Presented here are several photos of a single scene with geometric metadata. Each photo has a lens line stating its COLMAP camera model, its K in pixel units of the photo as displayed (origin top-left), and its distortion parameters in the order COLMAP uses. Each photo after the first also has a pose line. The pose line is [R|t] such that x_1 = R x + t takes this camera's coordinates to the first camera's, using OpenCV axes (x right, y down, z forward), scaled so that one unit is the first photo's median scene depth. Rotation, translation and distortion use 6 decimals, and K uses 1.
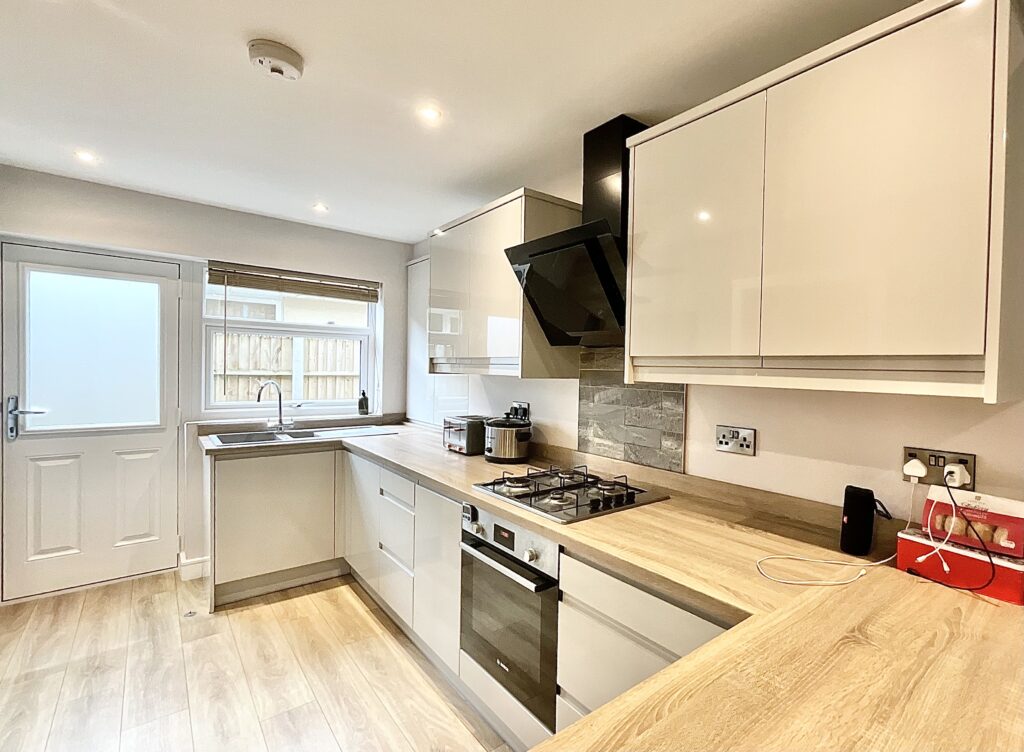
lens RADIAL K [[476.8, 0, 578.4], [0, 476.8, 381.0], [0, 0, 1]] dist [-0.001041, -0.000438]
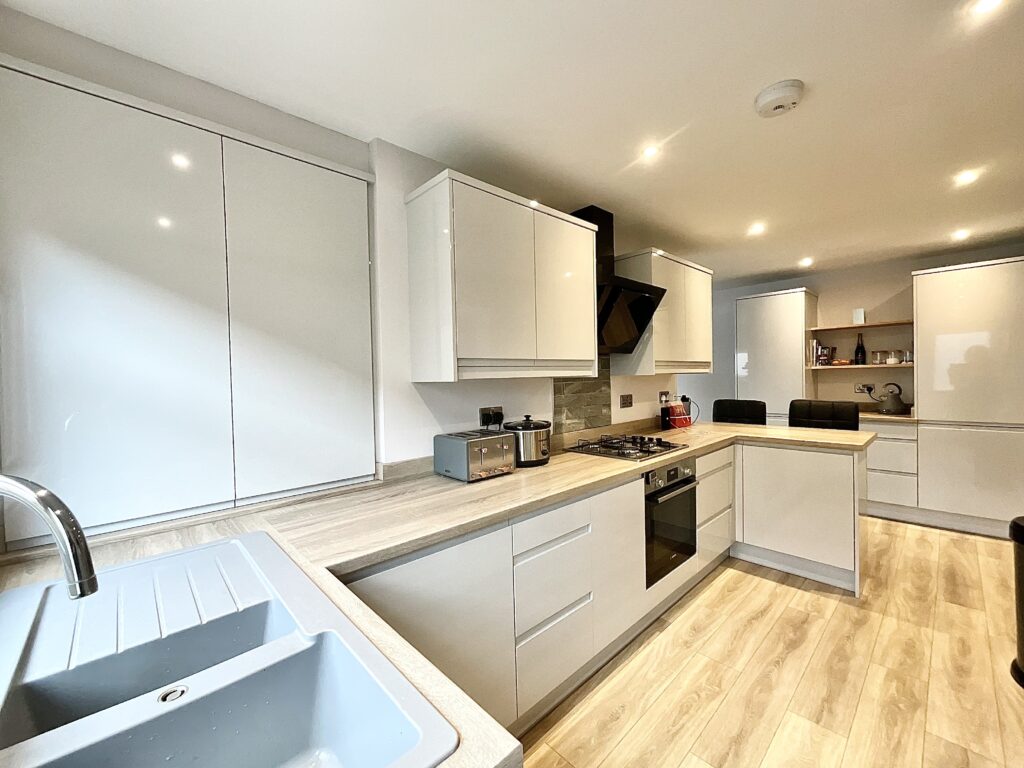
lens RADIAL K [[413.6, 0, 514.4], [0, 413.6, 384.2], [0, 0, 1]] dist [-0.001795, -0.000317]
pose [[-0.028884, -0.038297, 0.998849, -1.175413], [0.049898, 0.997965, 0.039706, -0.039492], [-0.998337, 0.050987, -0.026915, 1.211094]]
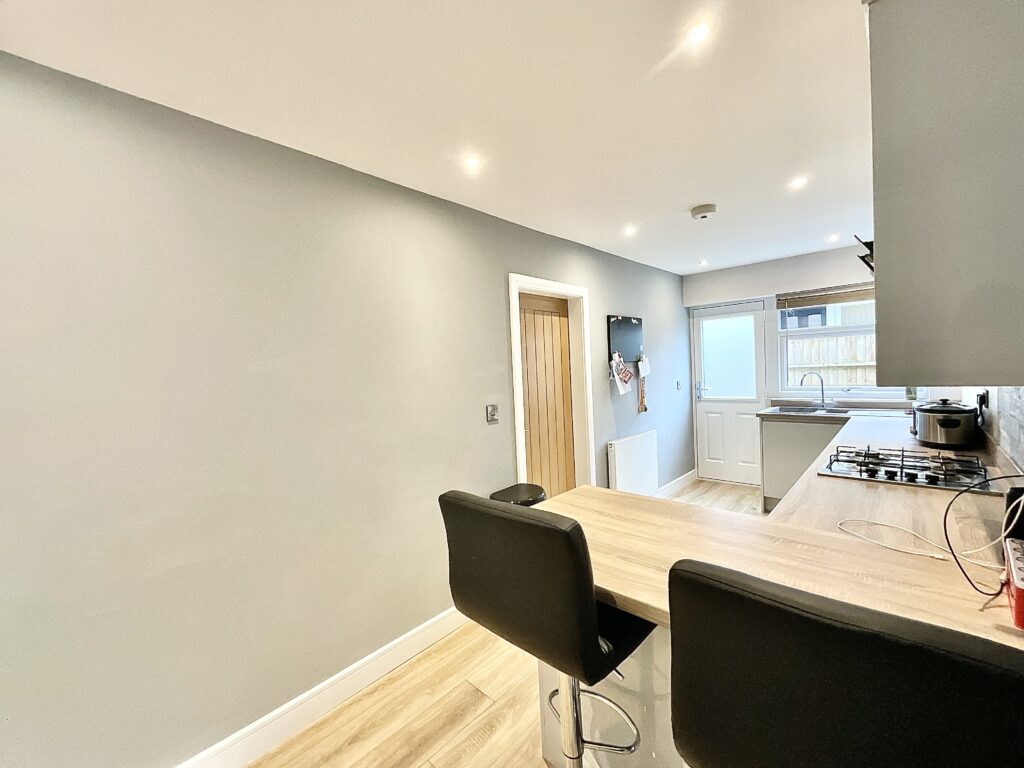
lens RADIAL K [[413.6, 0, 510.5], [0, 413.6, 383.9], [0, 0, 1]] dist [-0.001795, -0.000317]
pose [[0.081203, 0.008605, -0.996660, 0.685257], [0.023033, 0.999679, 0.010508, 0.005317], [0.996431, -0.023809, 0.080979, 0.023730]]
